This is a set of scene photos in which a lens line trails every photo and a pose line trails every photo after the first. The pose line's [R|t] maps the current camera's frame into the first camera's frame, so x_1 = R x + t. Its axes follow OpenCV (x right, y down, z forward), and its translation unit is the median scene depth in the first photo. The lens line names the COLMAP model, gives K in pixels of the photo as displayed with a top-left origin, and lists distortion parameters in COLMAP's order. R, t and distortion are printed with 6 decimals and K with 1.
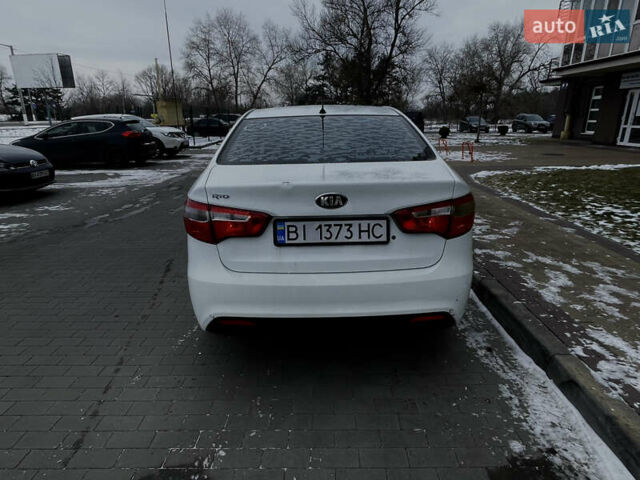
lens RADIAL K [[392.7, 0, 315.5], [0, 392.7, 239.9], [0, 0, 1]] dist [-0.014752, 0.000930]
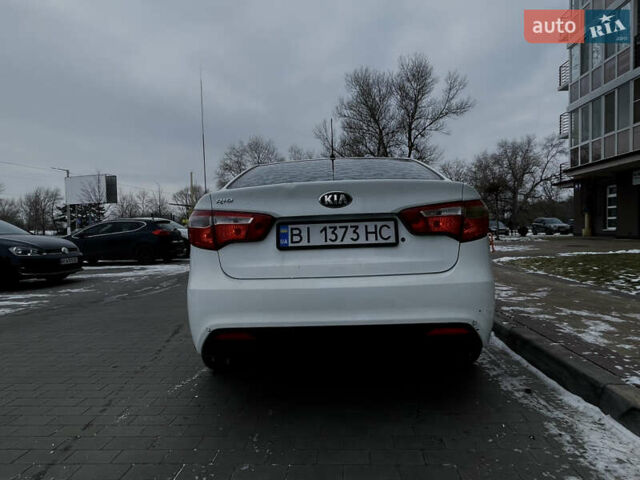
lens RADIAL K [[391.8, 0, 318.1], [0, 391.8, 243.3], [0, 0, 1]] dist [-0.009592, -0.000794]
pose [[0.998506, -0.016112, -0.052214, 0.004340], [0.001664, 0.964064, -0.265665, 0.024762], [0.054618, 0.265181, 0.962651, 0.008301]]
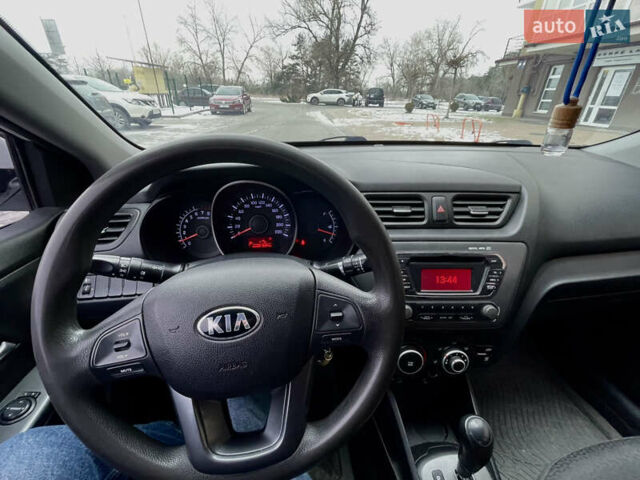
lens RADIAL K [[282.5, 0, 318.2], [0, 282.5, 239.3], [0, 0, 1]] dist [-0.012265, 0.000713]
pose [[0.995603, -0.015450, 0.092389, -0.014442], [-0.000813, 0.984842, 0.173452, -0.054340], [-0.093669, -0.172764, 0.980499, 0.214501]]
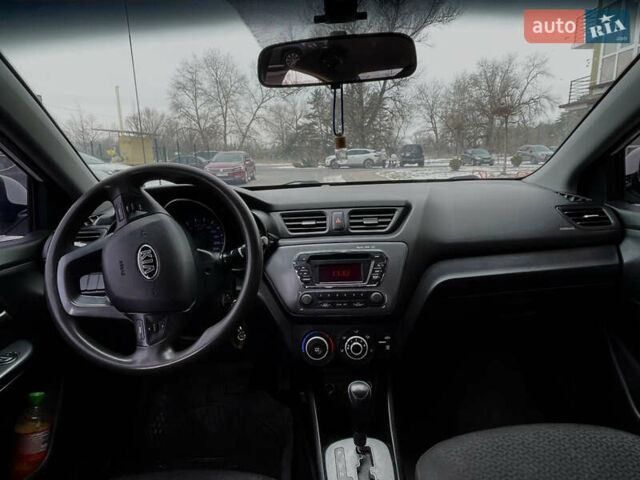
lens RADIAL K [[391.8, 0, 318.1], [0, 391.8, 243.3], [0, 0, 1]] dist [-0.009592, -0.000794]
pose [[0.999340, -0.027515, 0.023707, -0.003933], [0.029420, 0.996019, -0.084143, -0.045984], [-0.021297, 0.084785, 0.996172, 0.193859]]
